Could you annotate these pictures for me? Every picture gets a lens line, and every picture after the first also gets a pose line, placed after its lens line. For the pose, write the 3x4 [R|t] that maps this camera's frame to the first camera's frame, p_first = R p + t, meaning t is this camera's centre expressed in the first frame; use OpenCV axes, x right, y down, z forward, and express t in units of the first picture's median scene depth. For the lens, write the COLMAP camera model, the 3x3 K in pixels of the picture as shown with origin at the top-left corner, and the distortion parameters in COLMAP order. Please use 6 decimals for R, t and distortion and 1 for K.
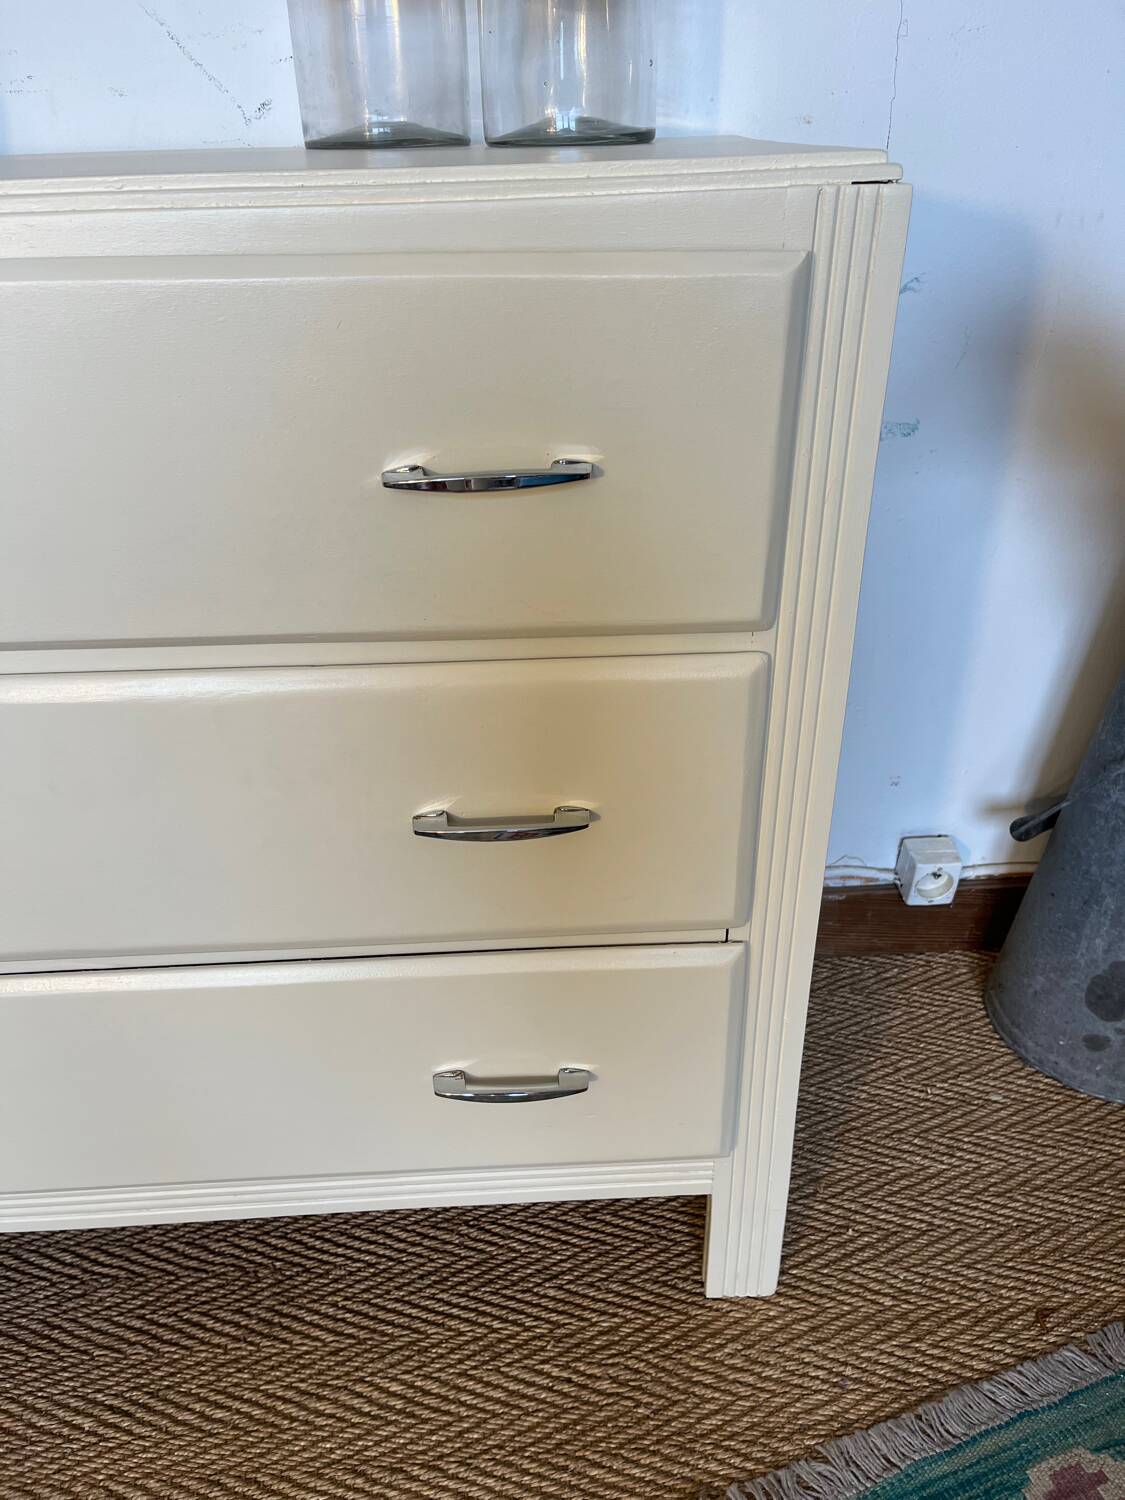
lens RADIAL K [[1134.2, 0, 560.1], [0, 1134.2, 756.5], [0, 0, 1]] dist [0.072206, -0.107106]
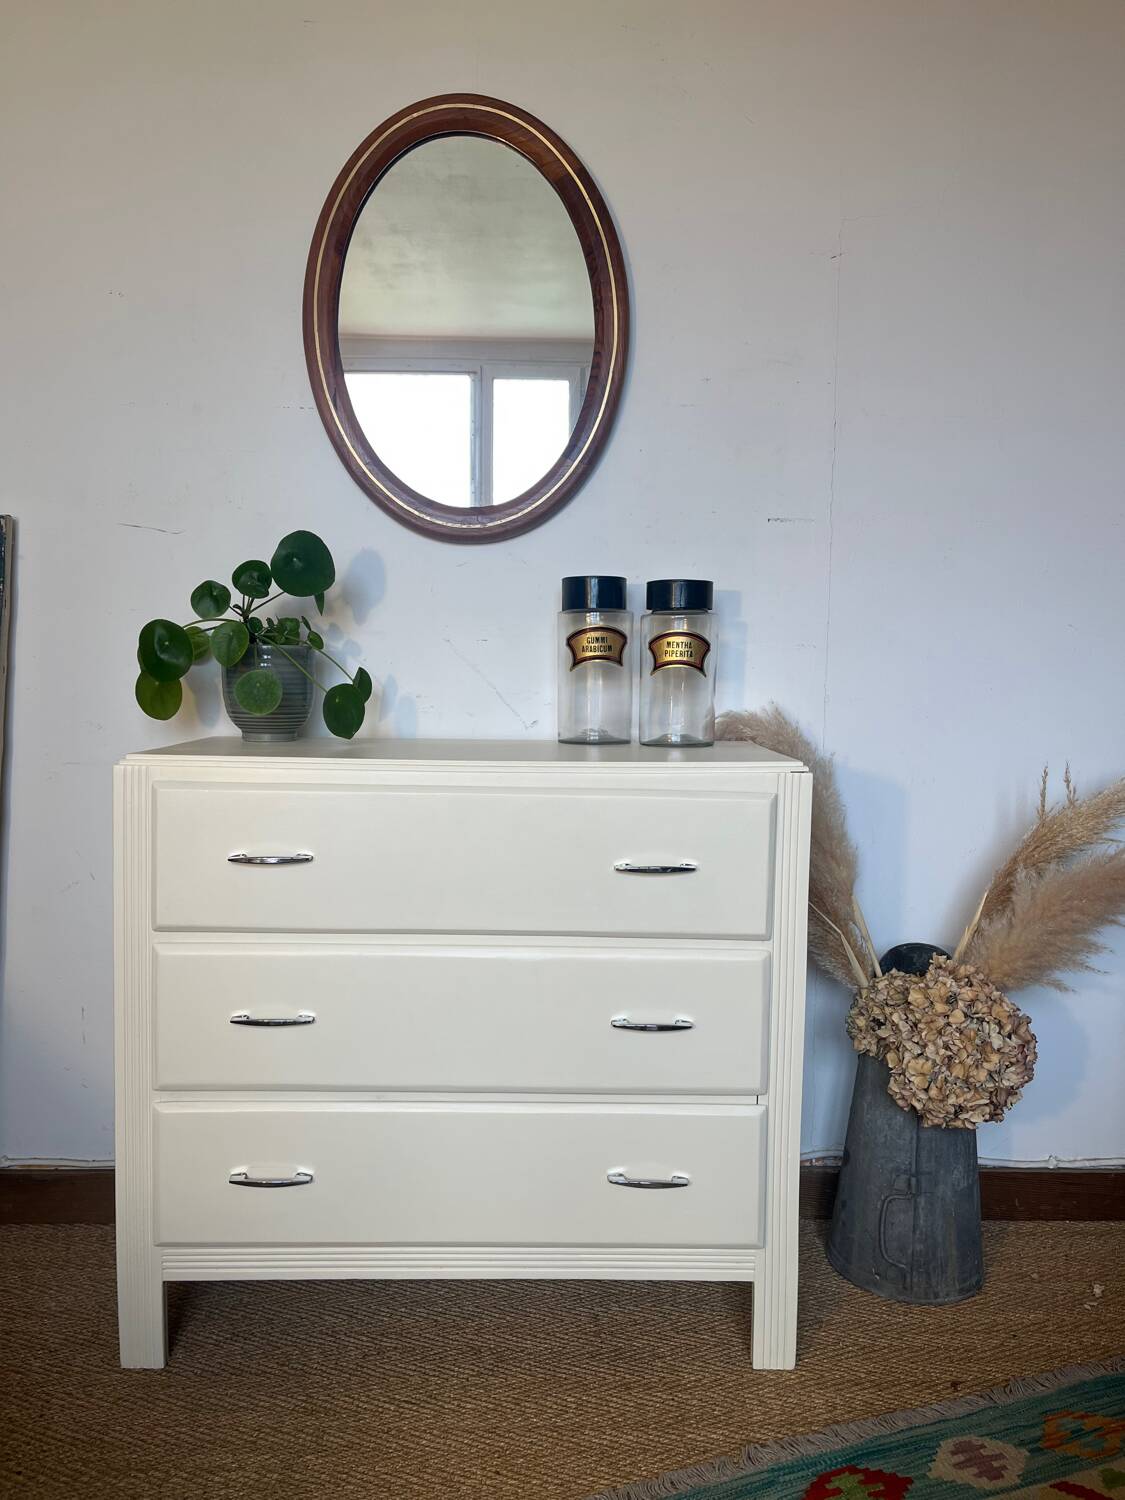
lens RADIAL K [[1134.2, 0, 565.7], [0, 1134.2, 753.4], [0, 0, 1]] dist [0.072206, -0.107106]
pose [[0.998960, 0.031075, -0.033352, -0.123604], [-0.042207, 0.906900, -0.419226, 0.395512], [0.017219, 0.420198, 0.907269, -0.947628]]
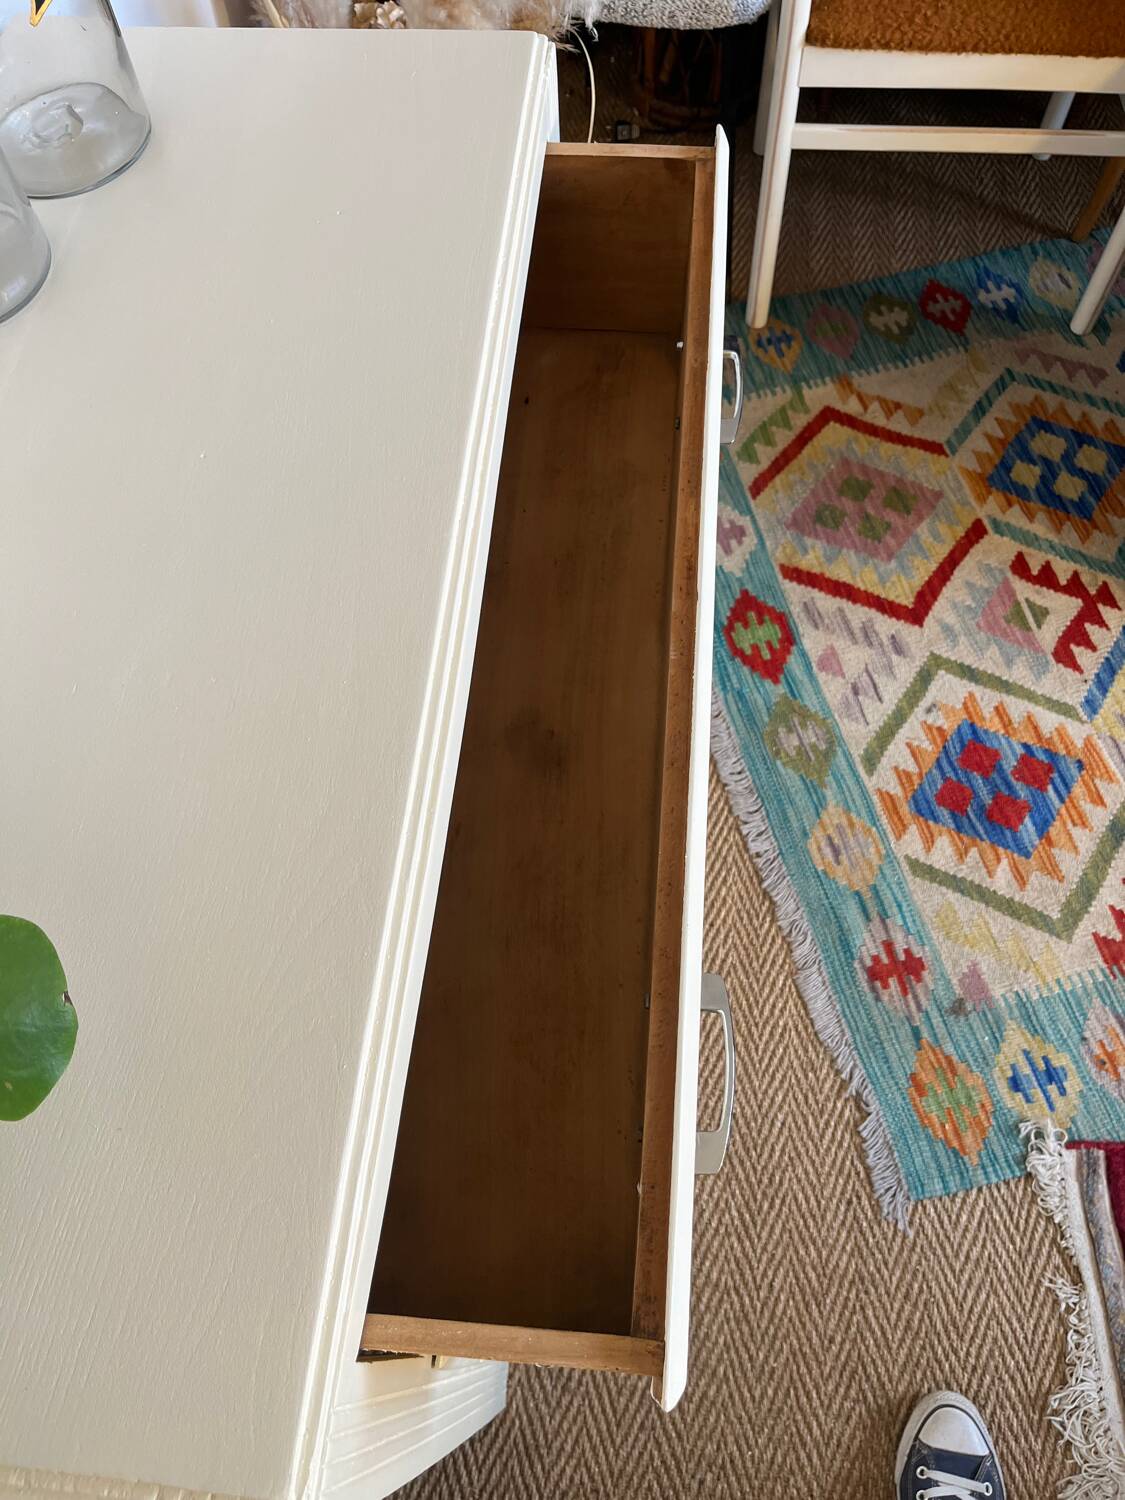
lens RADIAL K [[1134.2, 0, 570.2], [0, 1134.2, 734.6], [0, 0, 1]] dist [0.072206, -0.107106]
pose [[0.146565, -0.876830, 0.457917, -0.749844], [0.517087, 0.462546, 0.720189, -0.719315], [-0.843291, 0.131228, 0.521190, 0.173525]]
